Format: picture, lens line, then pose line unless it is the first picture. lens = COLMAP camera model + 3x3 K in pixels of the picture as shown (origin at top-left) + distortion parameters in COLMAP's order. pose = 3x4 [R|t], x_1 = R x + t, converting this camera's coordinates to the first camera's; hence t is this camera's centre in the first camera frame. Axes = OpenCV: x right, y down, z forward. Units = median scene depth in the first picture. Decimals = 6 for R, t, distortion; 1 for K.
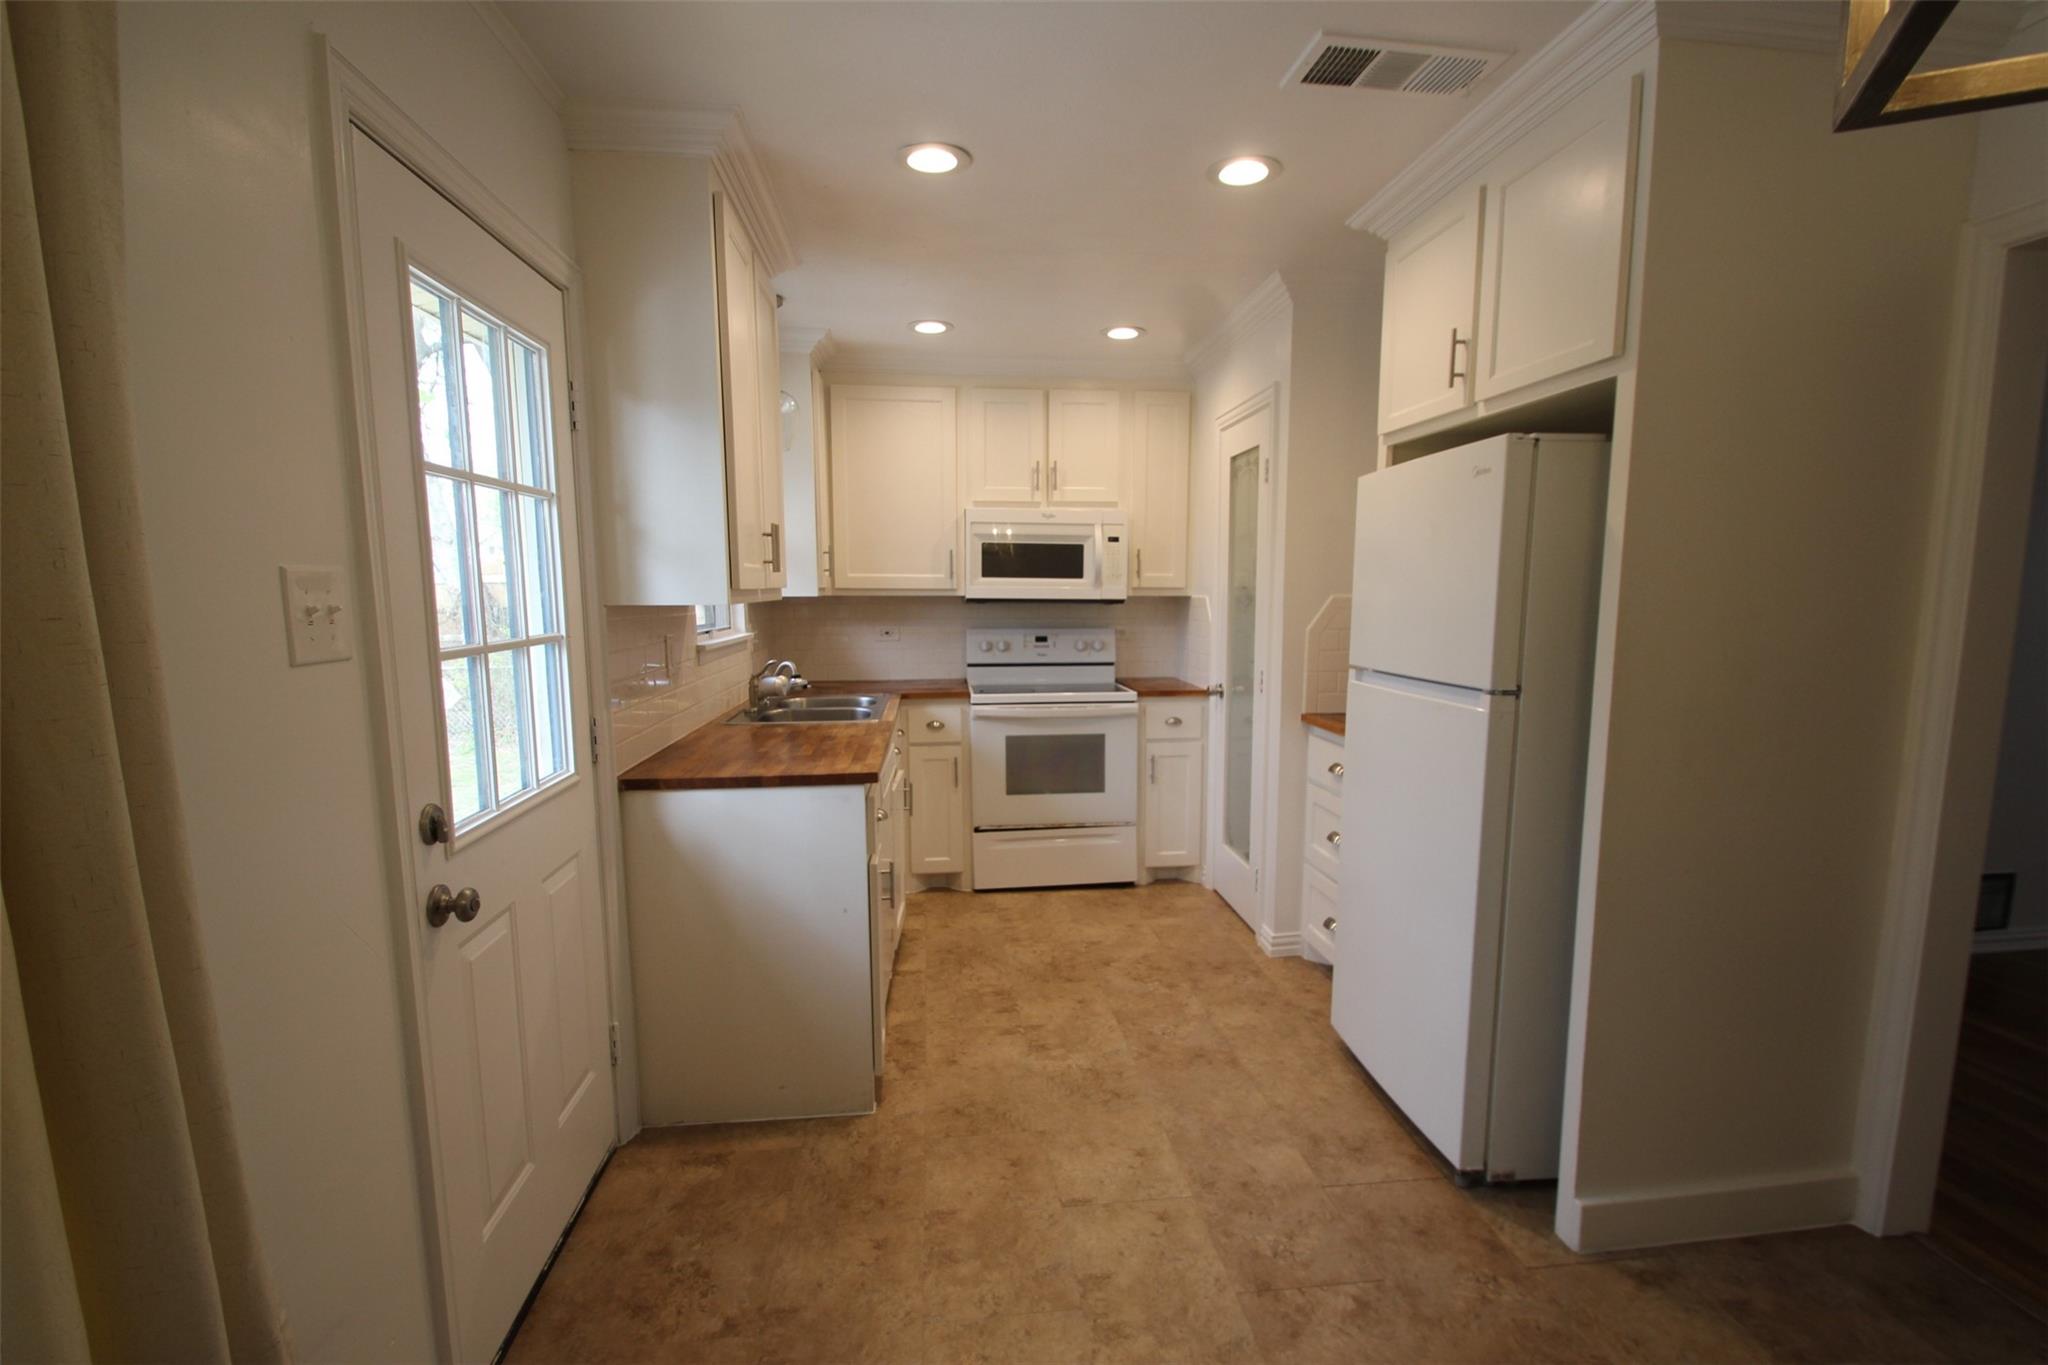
lens RADIAL K [[954.8, 0, 1031.4], [0, 954.8, 715.4], [0, 0, 1]] dist [0.025829, -0.021143]
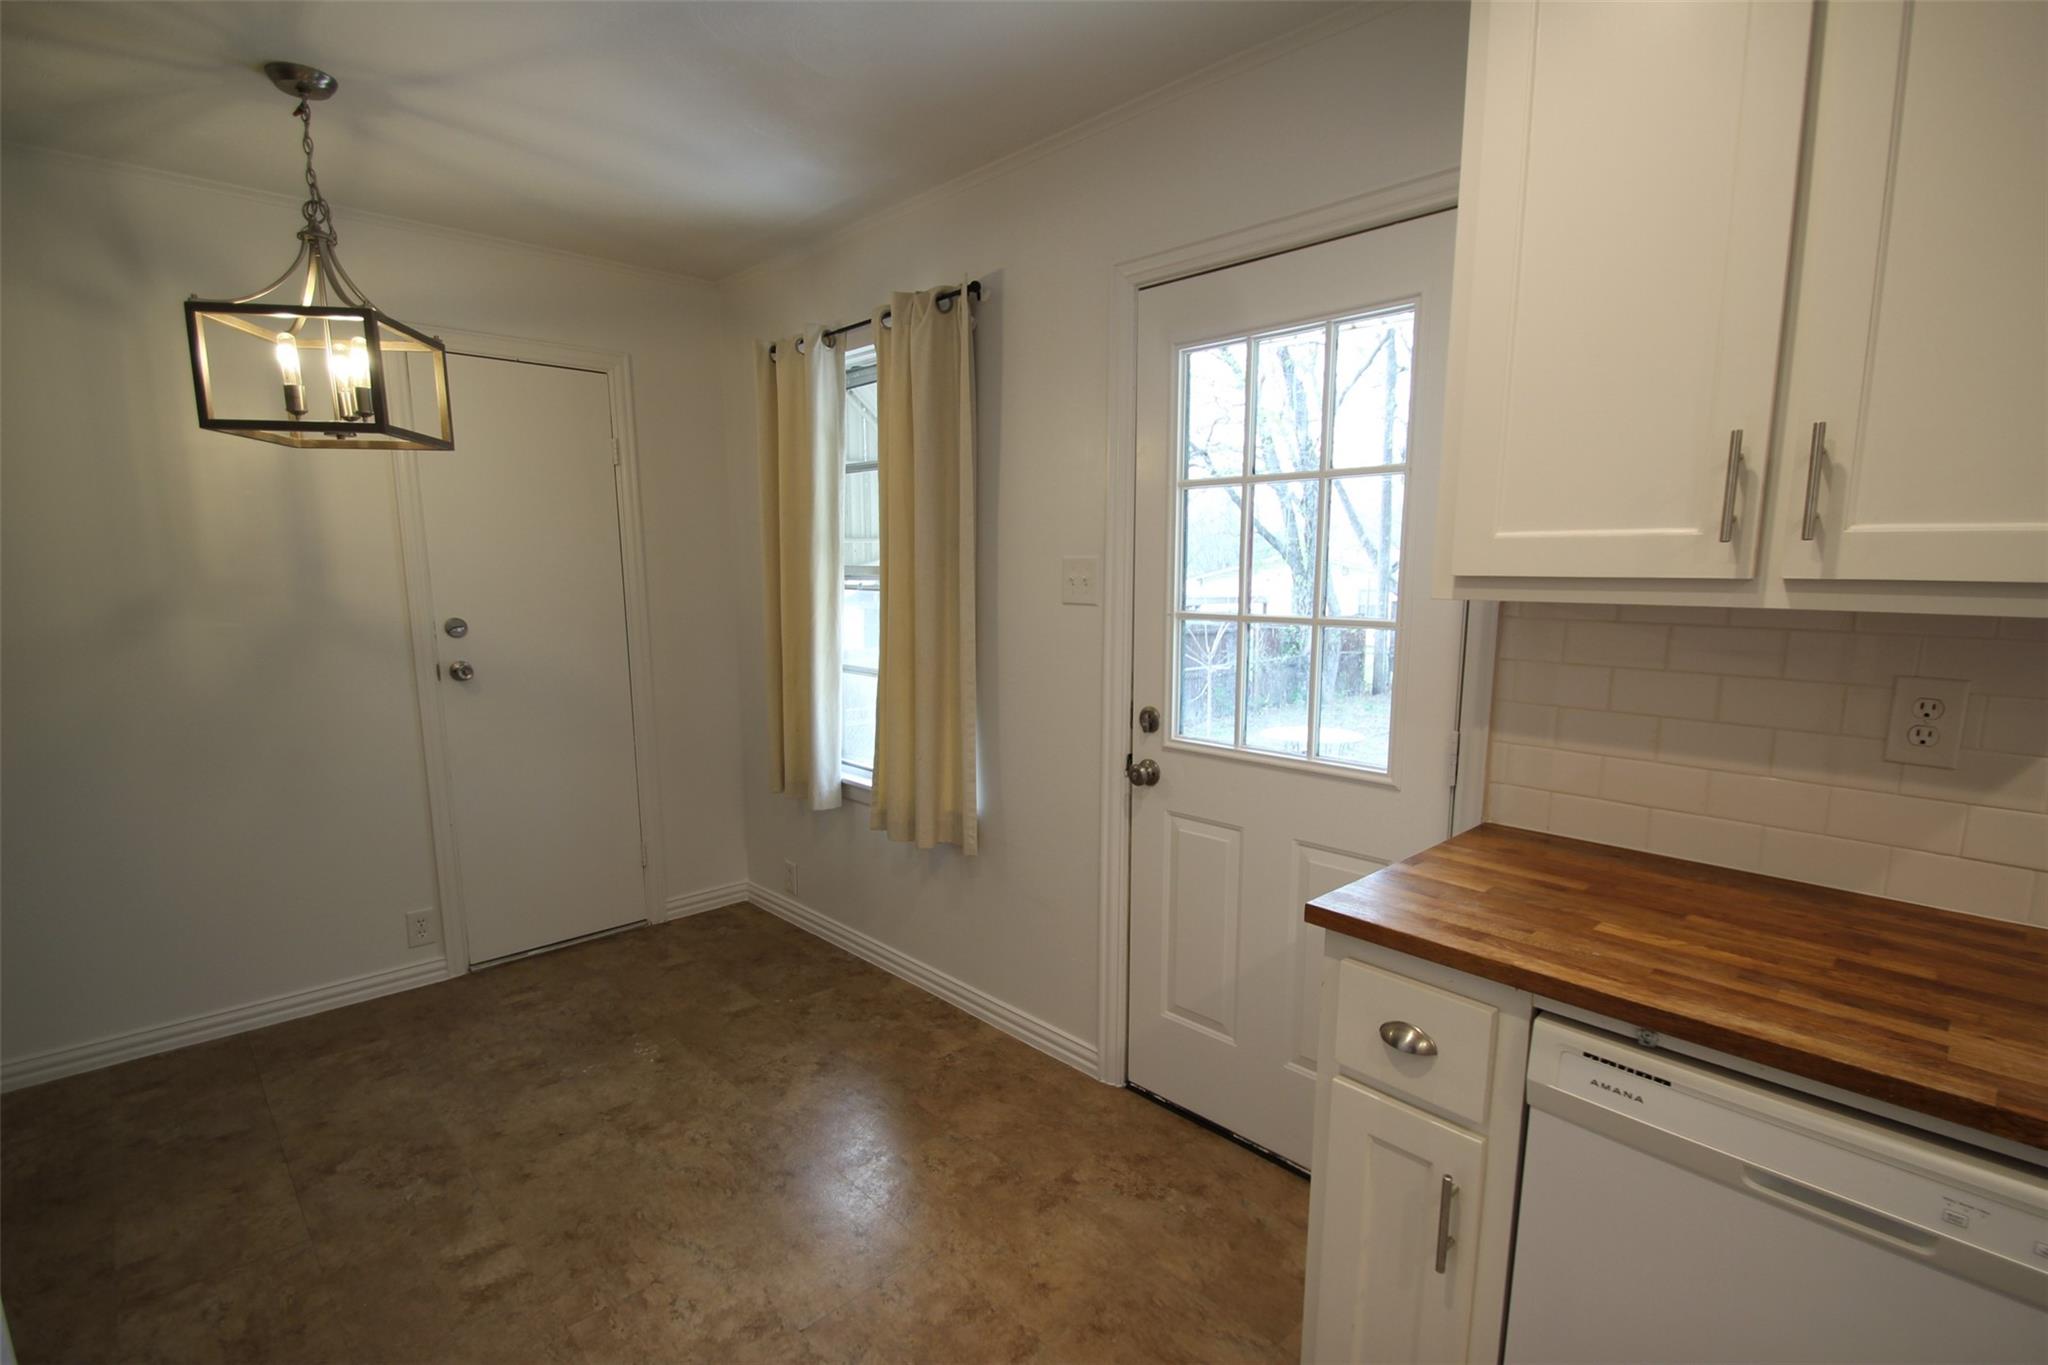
lens RADIAL K [[954.8, 0, 1031.4], [0, 954.8, 715.4], [0, 0, 1]] dist [0.025829, -0.021143]
pose [[-0.791506, 0.097629, -0.603313, 0.369331], [-0.080723, 0.961810, 0.261544, -0.223680], [0.605807, 0.255715, -0.753398, 1.624455]]
